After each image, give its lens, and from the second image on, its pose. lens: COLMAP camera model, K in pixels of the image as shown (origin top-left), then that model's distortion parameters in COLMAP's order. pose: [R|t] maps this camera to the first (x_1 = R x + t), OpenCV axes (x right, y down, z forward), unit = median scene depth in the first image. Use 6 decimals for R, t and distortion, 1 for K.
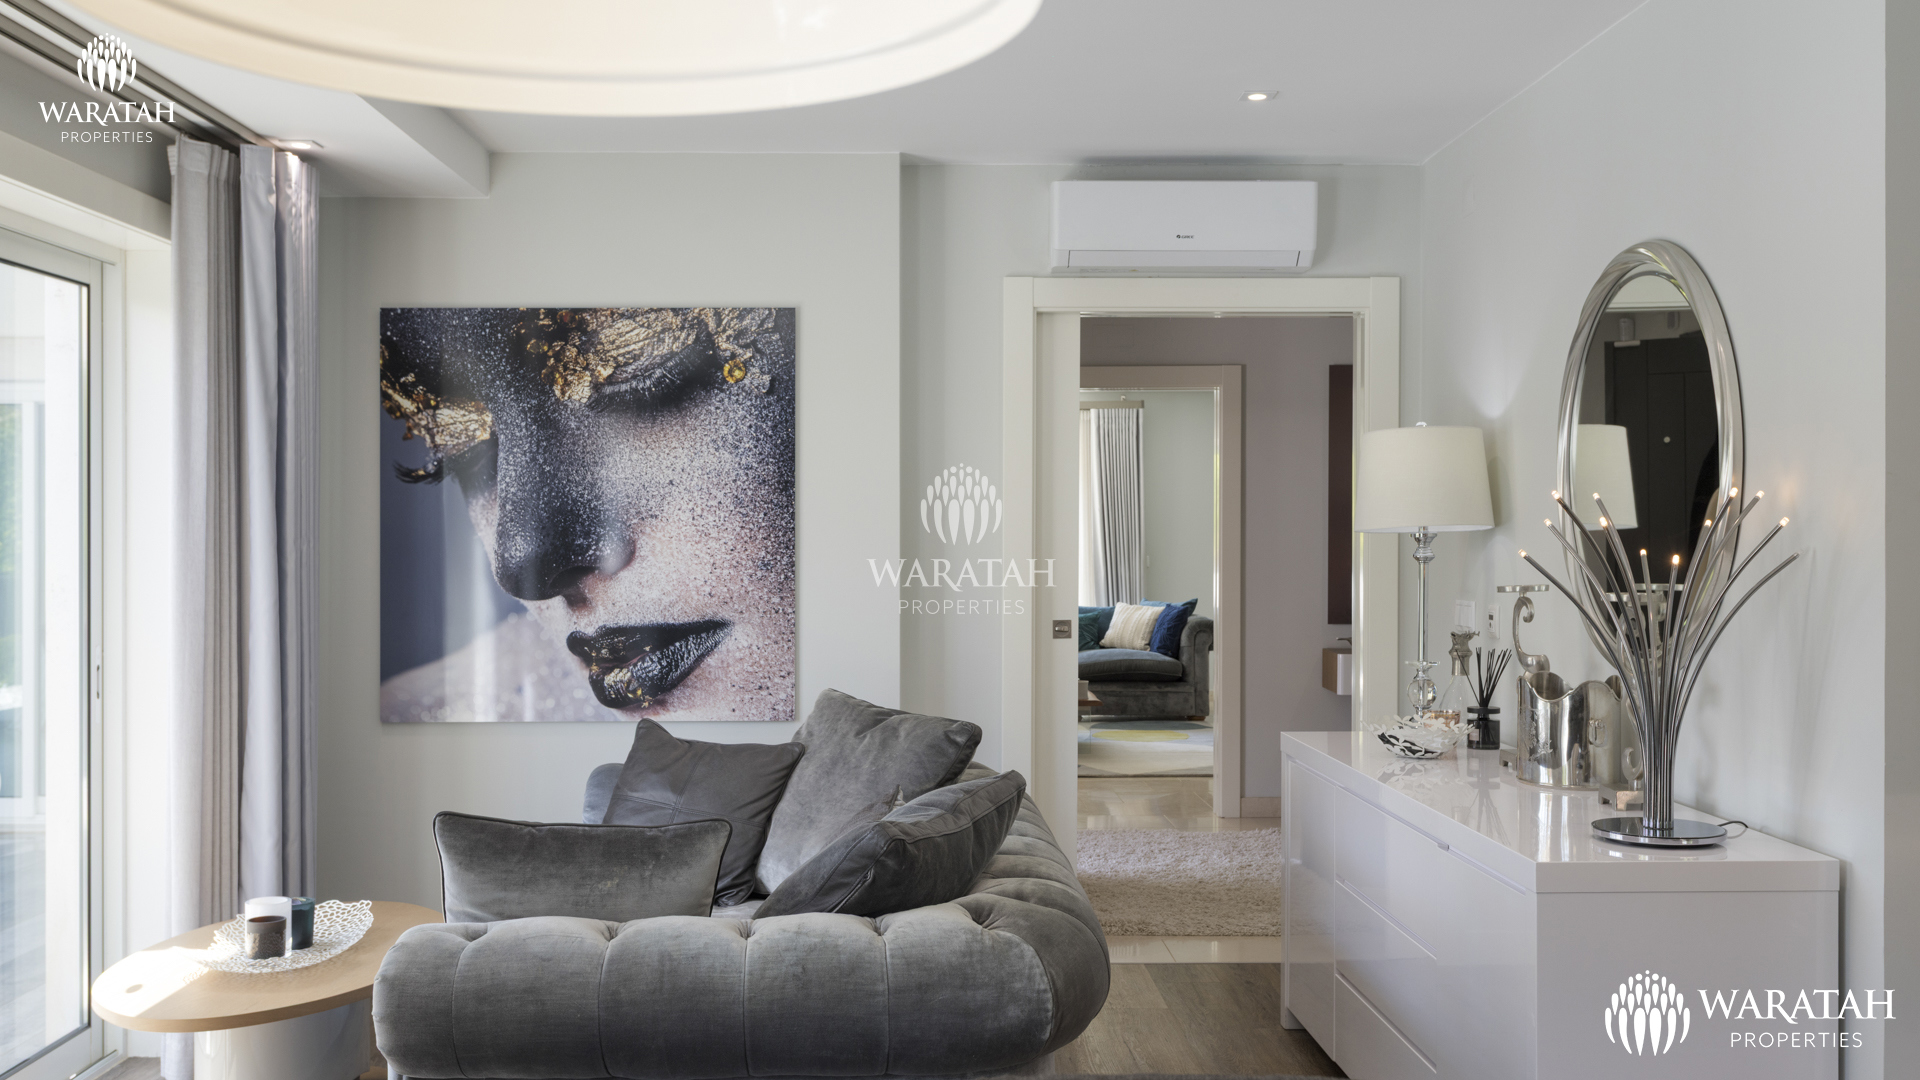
lens RADIAL K [[1874.9, 0, 959.3], [0, 1874.9, 539.6], [0, 0, 1]] dist [0.008945, 0.000000]
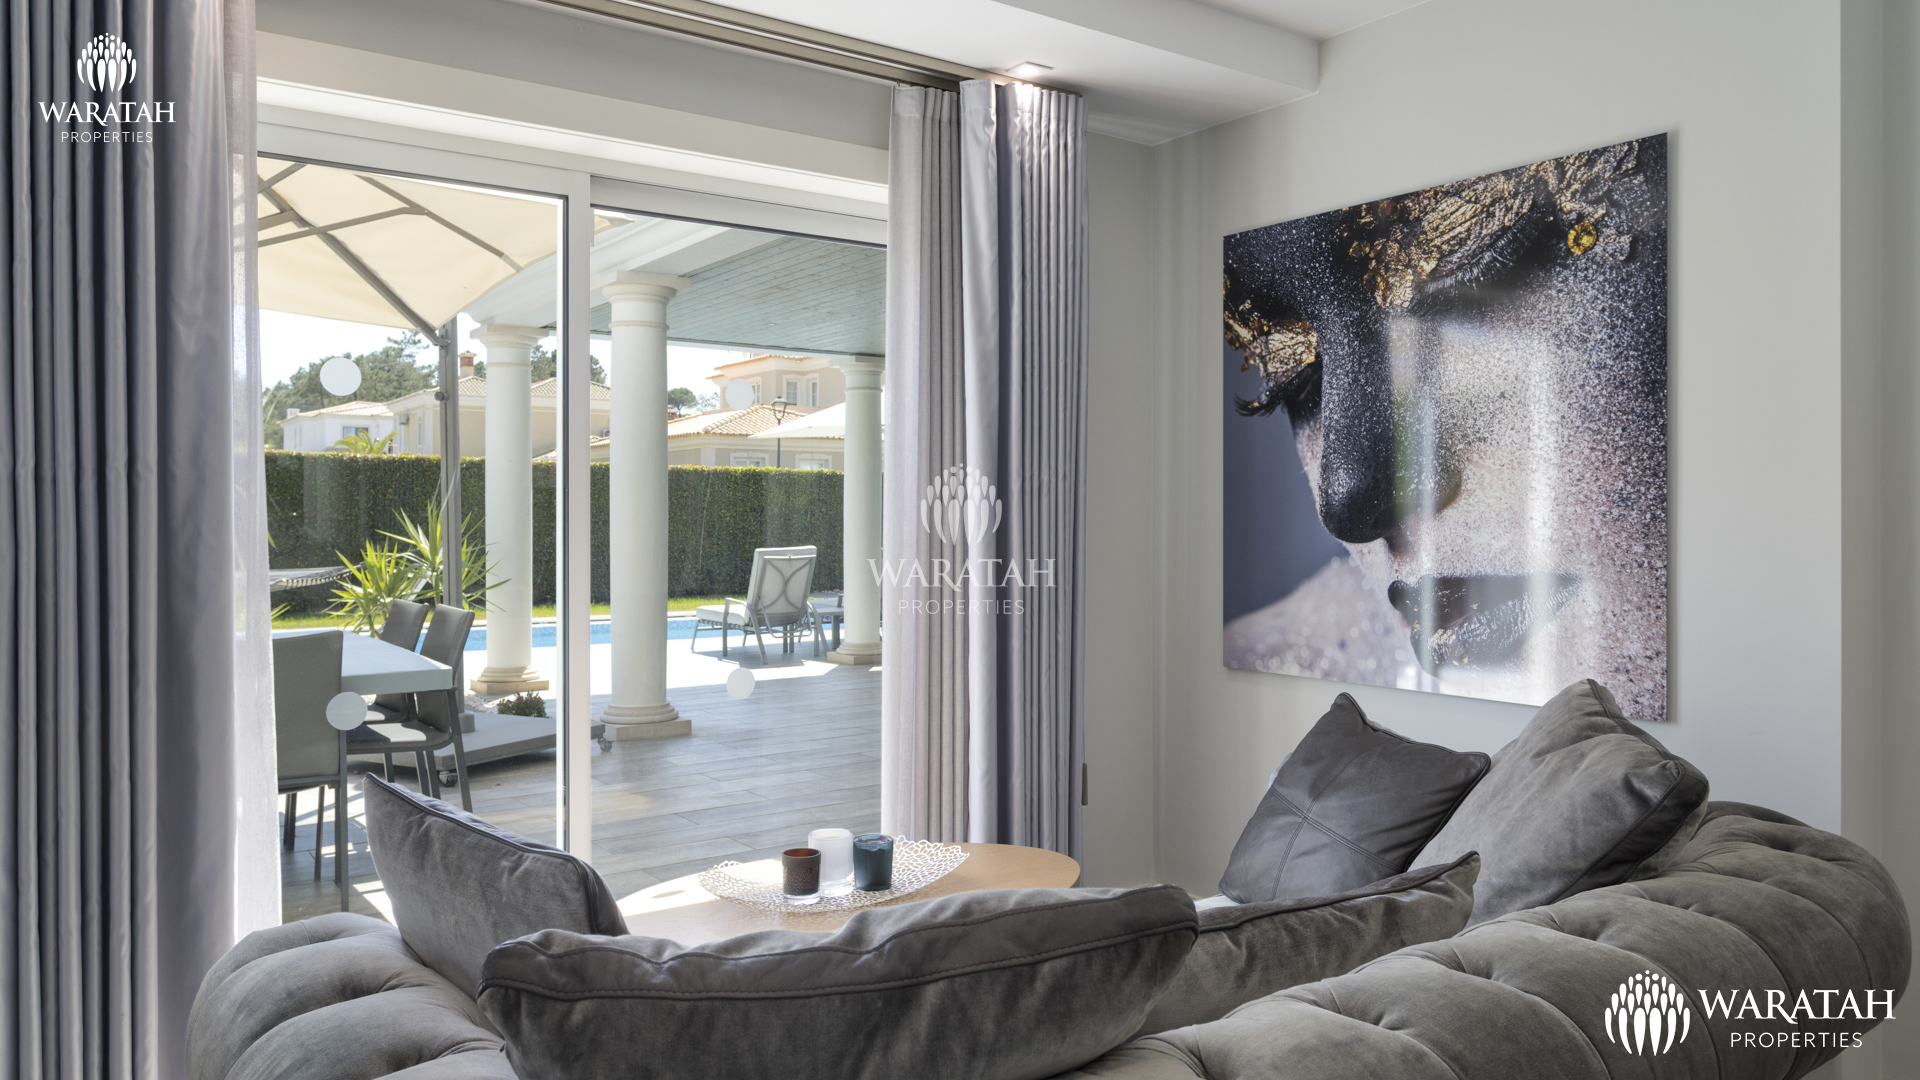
lens RADIAL K [[1306.1, 0, 961.5], [0, 1306.1, 514.9], [0, 0, 1]] dist [-0.003277, -0.000930]
pose [[0.545257, -0.000623, -0.838269, 0.178825], [-0.004167, 0.999985, -0.003454, 0.022248], [0.838259, 0.005377, 0.545246, 0.518234]]
